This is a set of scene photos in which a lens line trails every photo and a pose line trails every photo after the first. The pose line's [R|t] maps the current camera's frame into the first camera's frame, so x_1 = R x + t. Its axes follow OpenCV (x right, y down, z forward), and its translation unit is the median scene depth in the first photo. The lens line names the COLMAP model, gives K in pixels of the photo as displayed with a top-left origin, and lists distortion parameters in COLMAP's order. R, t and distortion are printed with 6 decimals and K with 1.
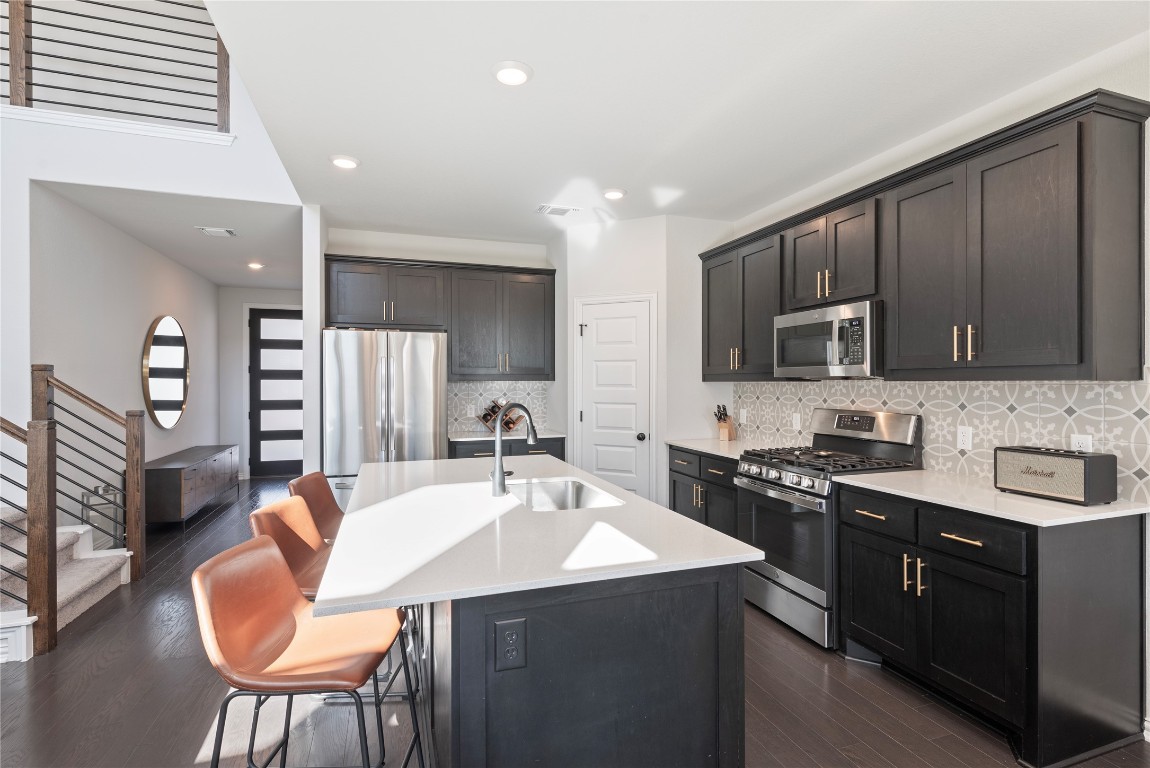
lens RADIAL K [[556.0, 0, 578.3], [0, 556.0, 383.9], [0, 0, 1]] dist [0.002329, -0.000436]
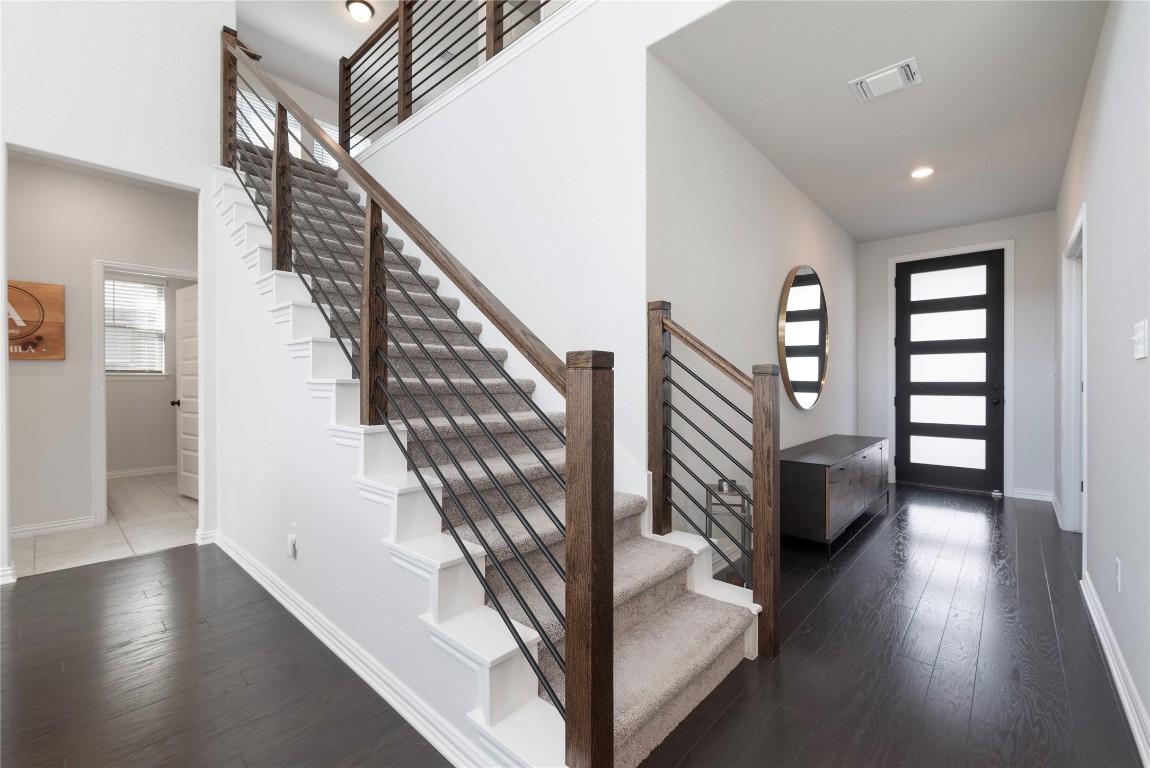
lens RADIAL K [[489.3, 0, 578.8], [0, 489.3, 380.3], [0, 0, 1]] dist [-0.001365, -0.000102]
pose [[0.493344, -0.003397, -0.869828, -0.396618], [-0.003499, 0.999977, -0.005890, 0.060567], [0.869828, 0.005949, 0.493320, 0.512599]]
